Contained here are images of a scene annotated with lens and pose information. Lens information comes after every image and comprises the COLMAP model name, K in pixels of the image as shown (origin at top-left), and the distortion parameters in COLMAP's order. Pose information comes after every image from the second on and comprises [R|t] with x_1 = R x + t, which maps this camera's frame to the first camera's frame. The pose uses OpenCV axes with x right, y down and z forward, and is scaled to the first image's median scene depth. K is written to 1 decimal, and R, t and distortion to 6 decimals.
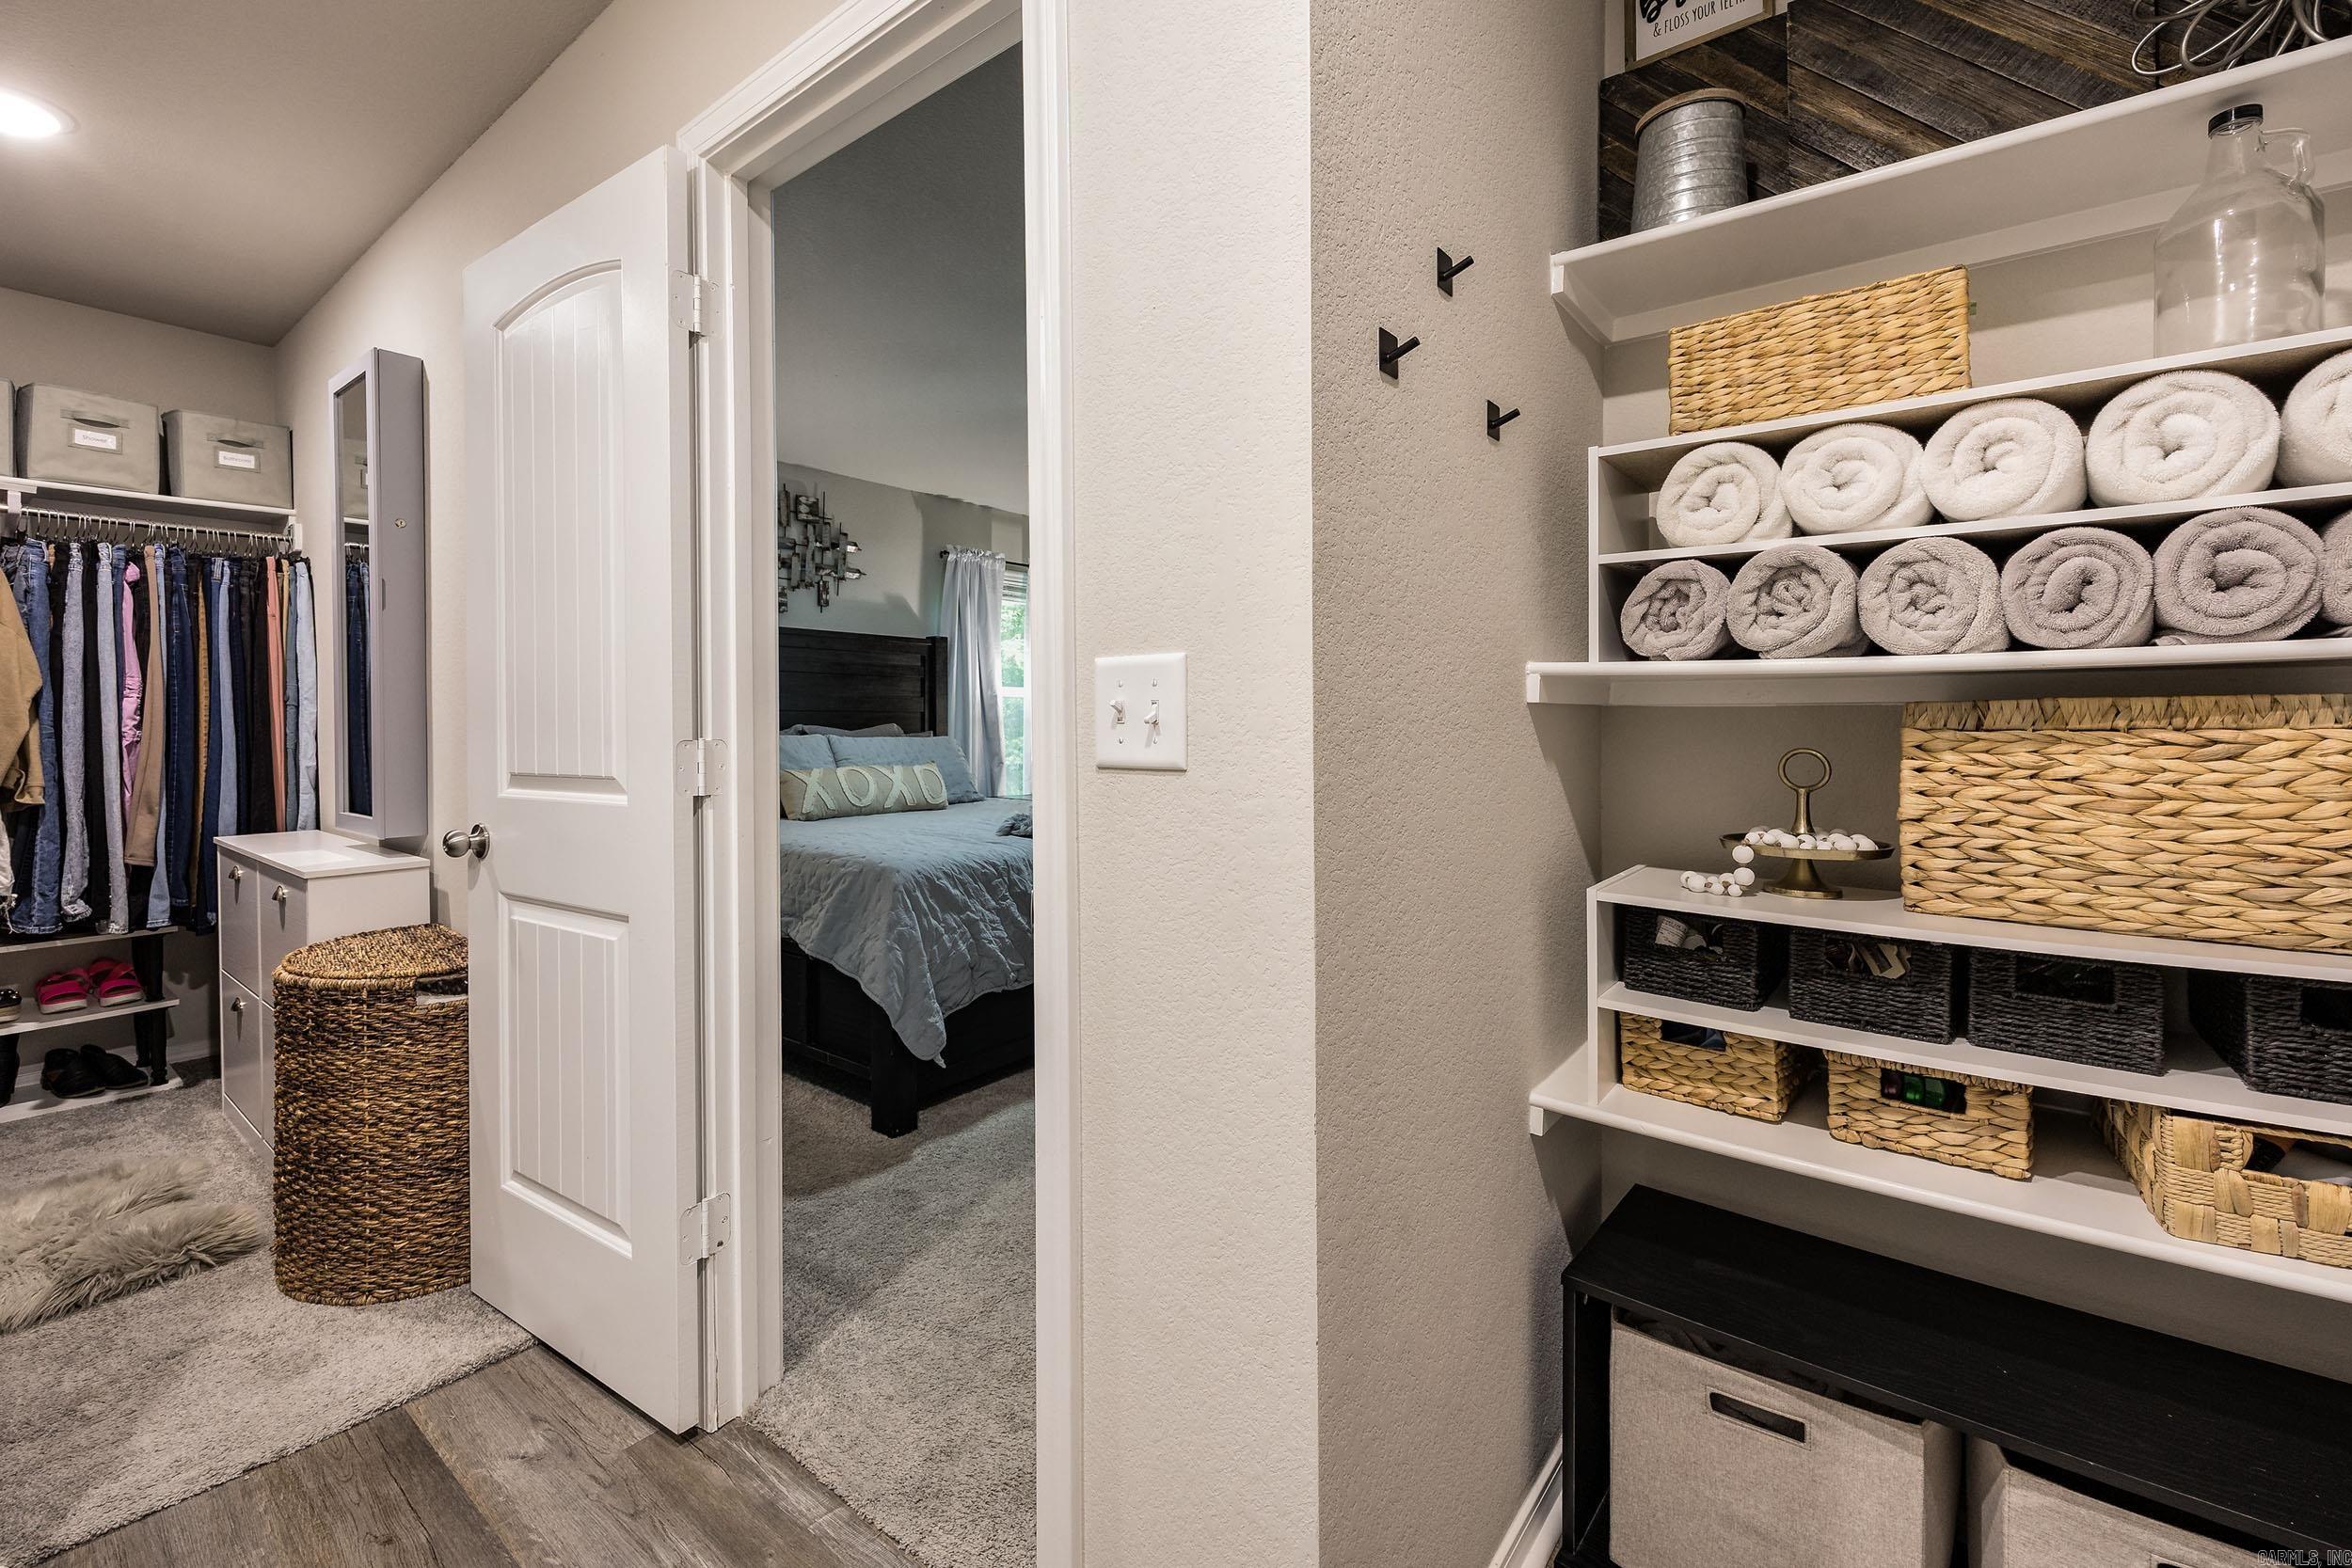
lens RADIAL K [[1017.7, 0, 1180.0], [0, 1017.7, 727.2], [0, 0, 1]] dist [0.000296, -0.000163]
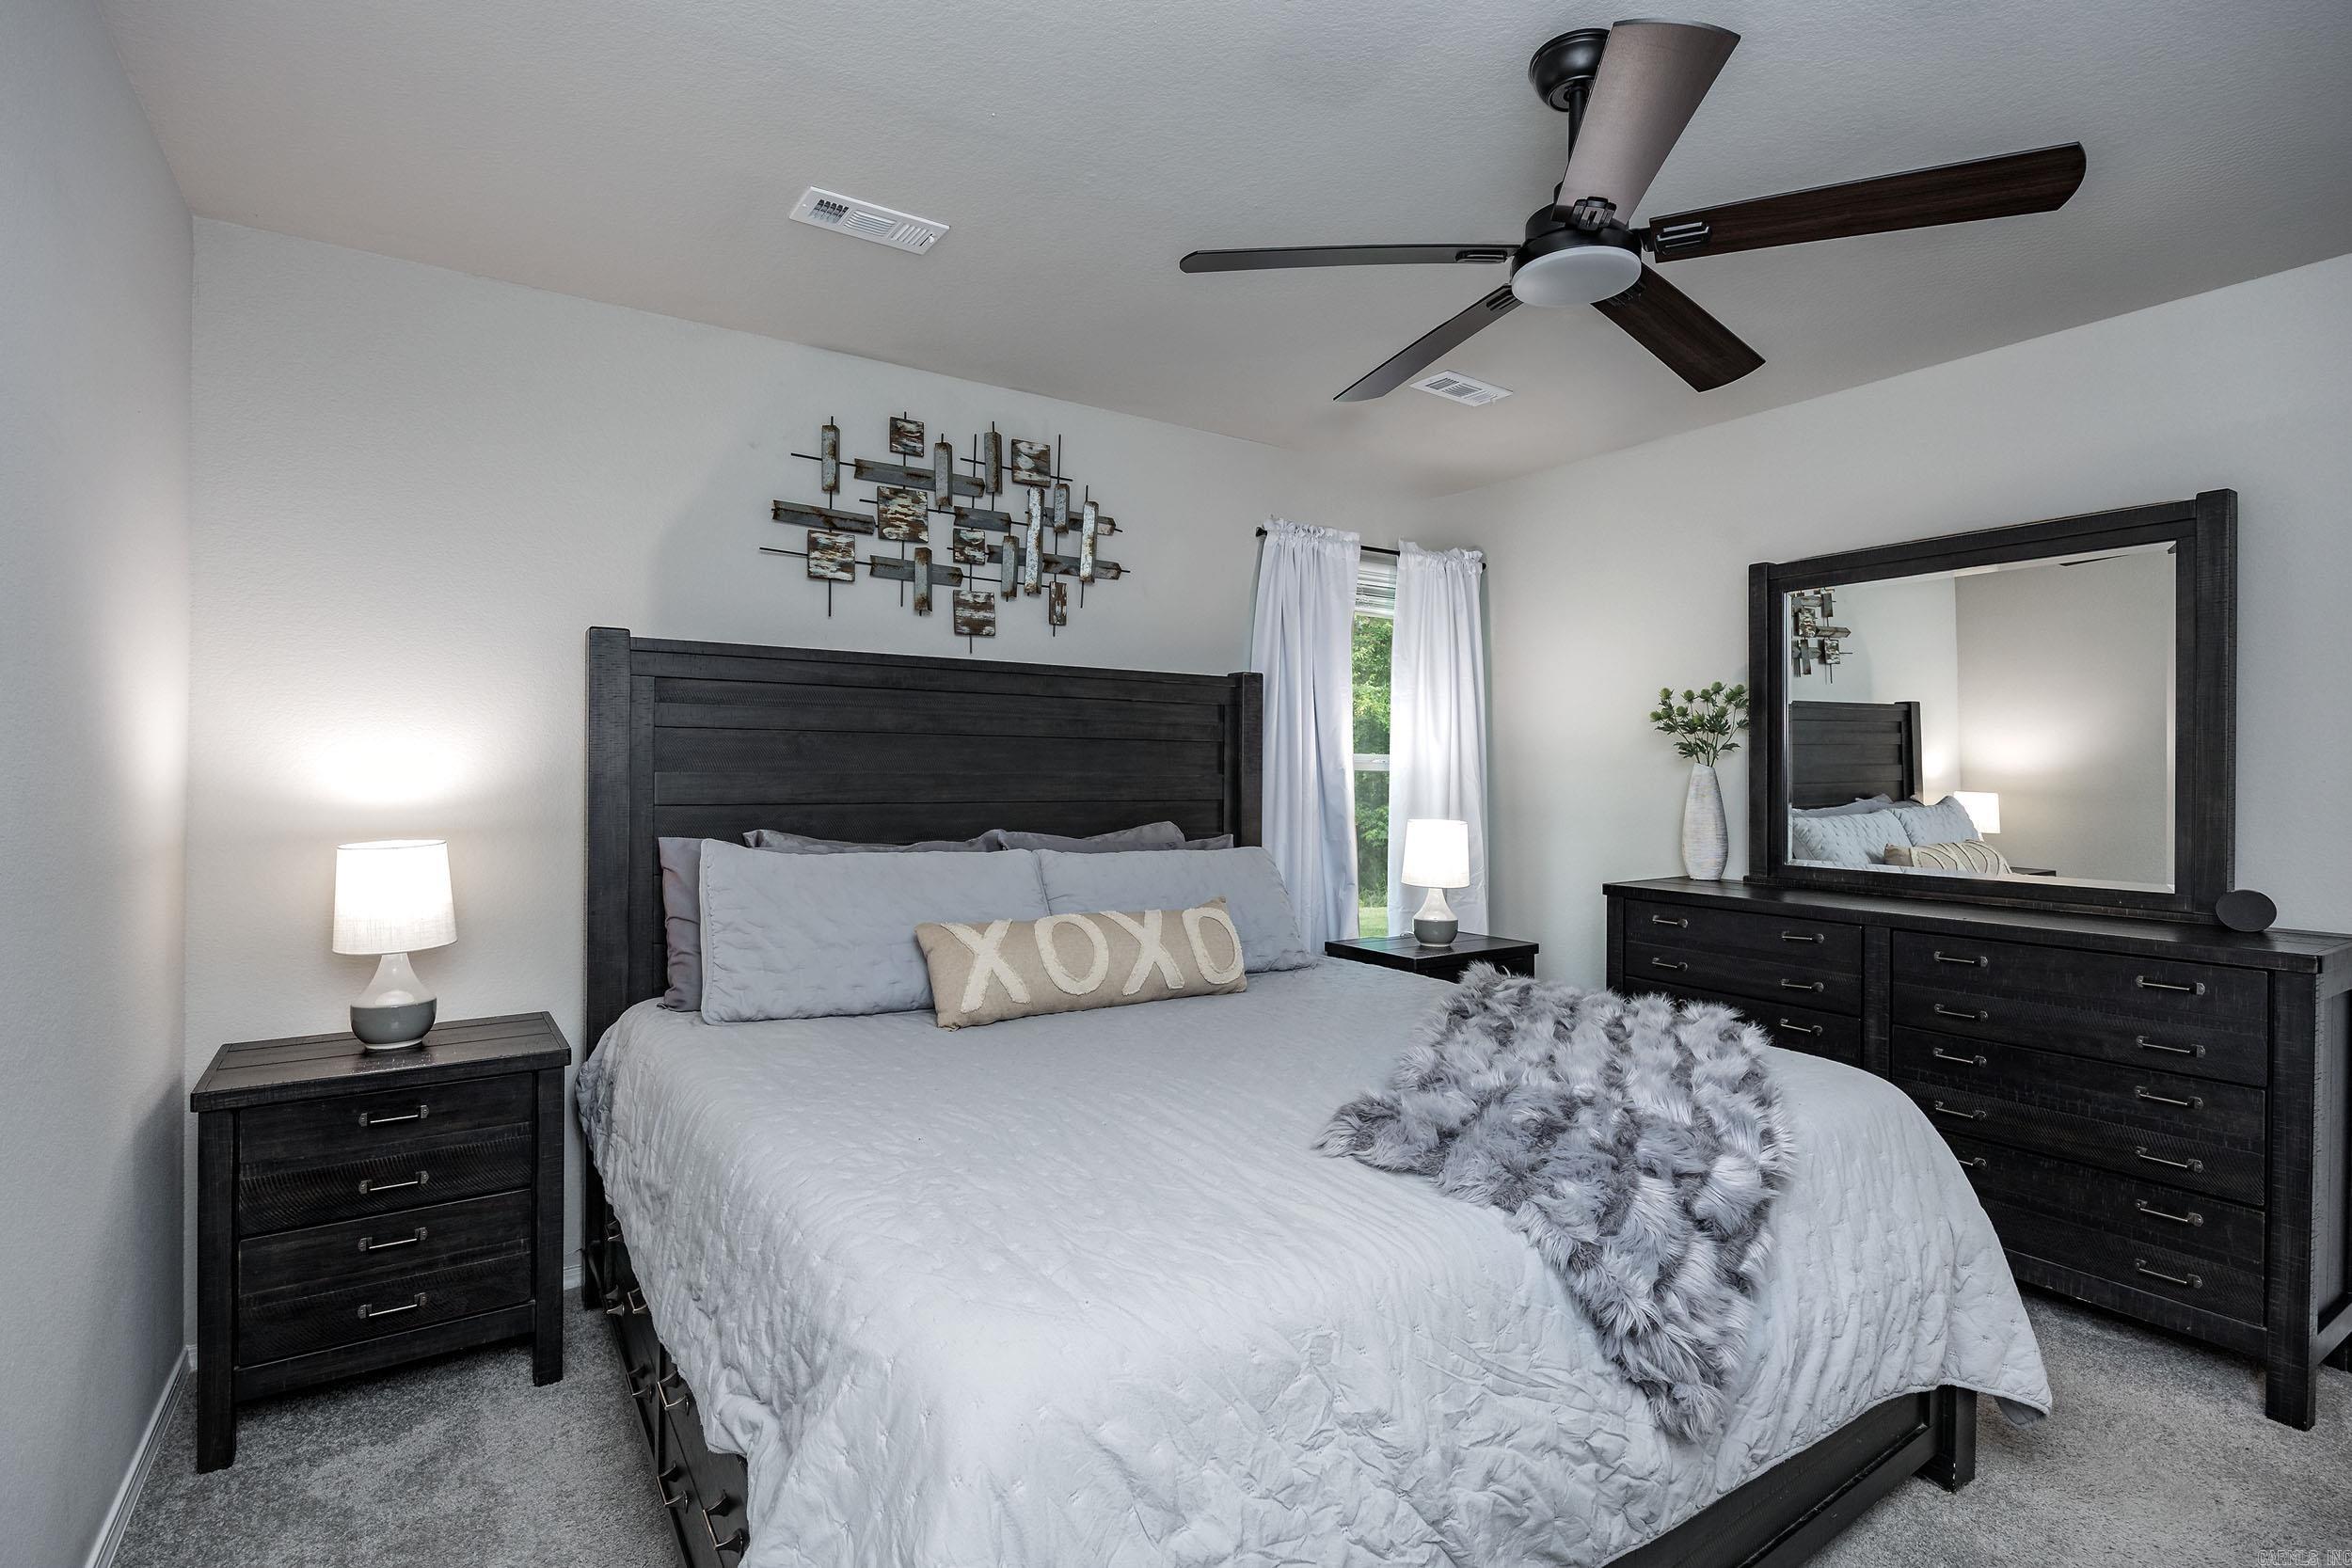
lens RADIAL K [[1102.8, 0, 1176.0], [0, 1102.8, 784.0], [0, 0, 1]] dist [-0.002340, -0.000016]
pose [[0.944687, 0.010081, -0.327818, -0.070702], [-0.008979, 0.999948, 0.004877, -0.029644], [0.327850, -0.001664, 0.944728, 0.413981]]
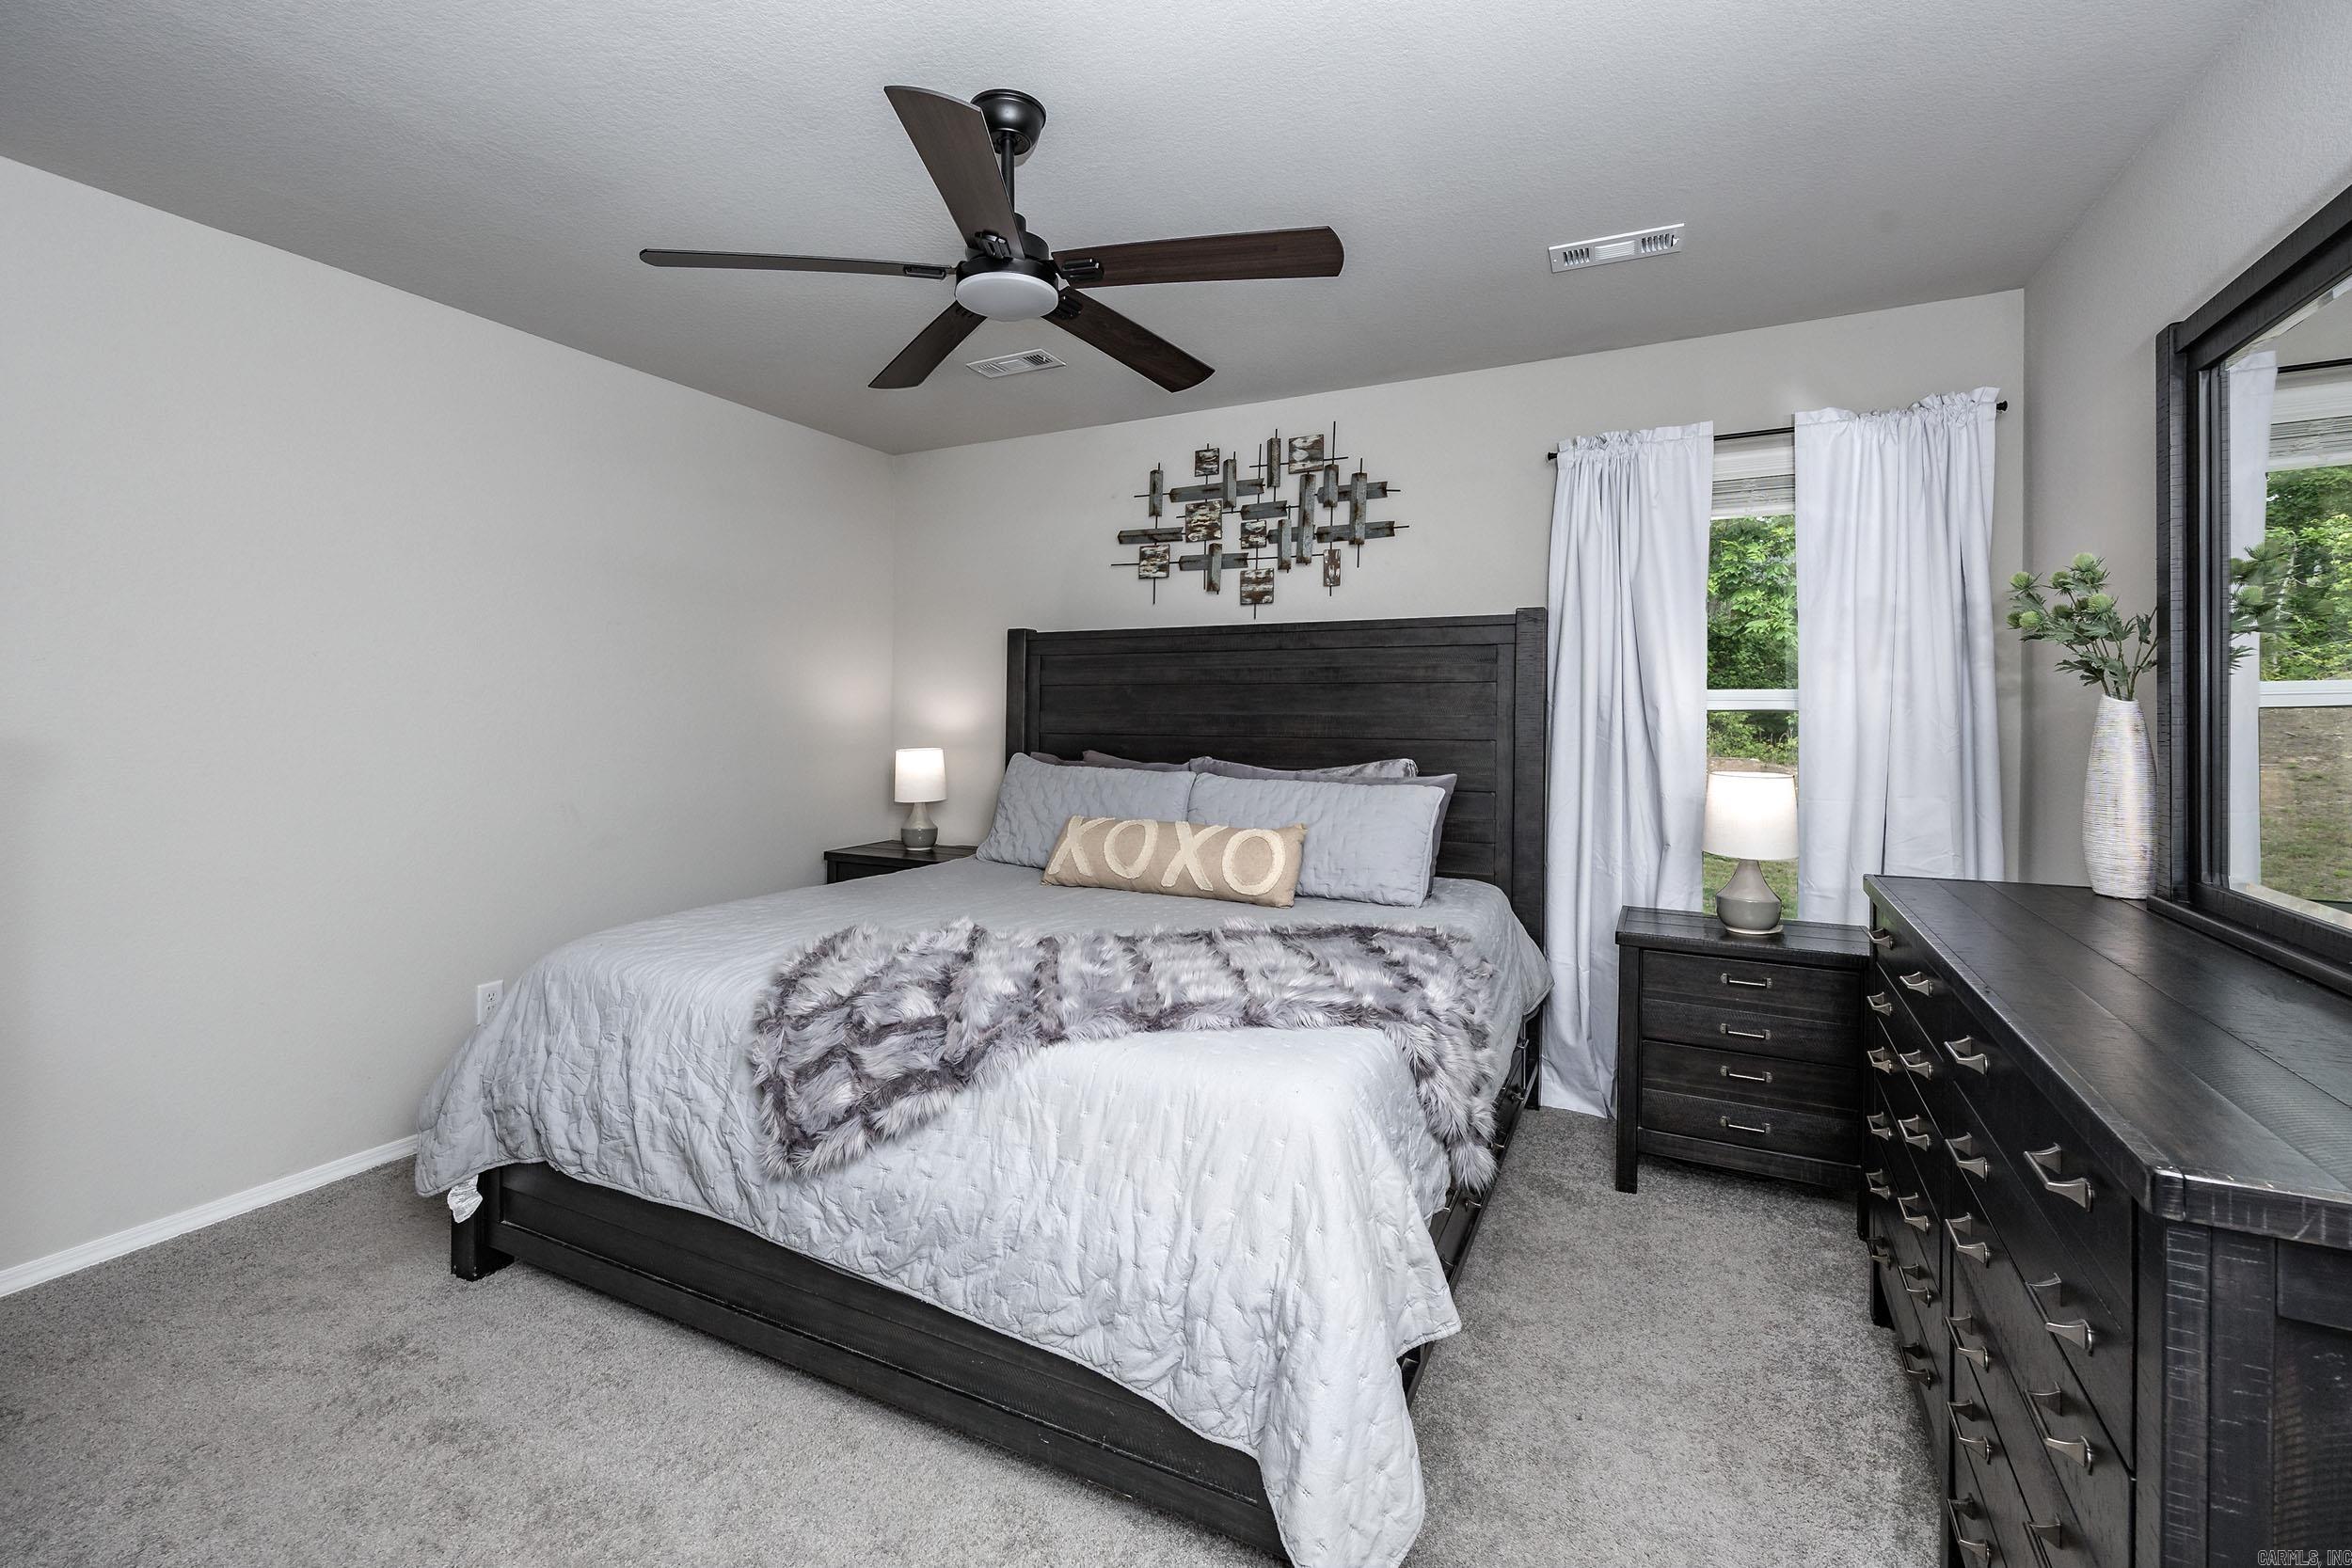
lens RADIAL K [[1017.7, 0, 1180.0], [0, 1017.7, 727.2], [0, 0, 1]] dist [0.000296, -0.000163]
pose [[0.184125, 0.010904, -0.982842, 0.320355], [-0.013007, 0.999878, 0.008657, -0.027719], [0.982817, 0.011189, 0.184244, 0.781259]]
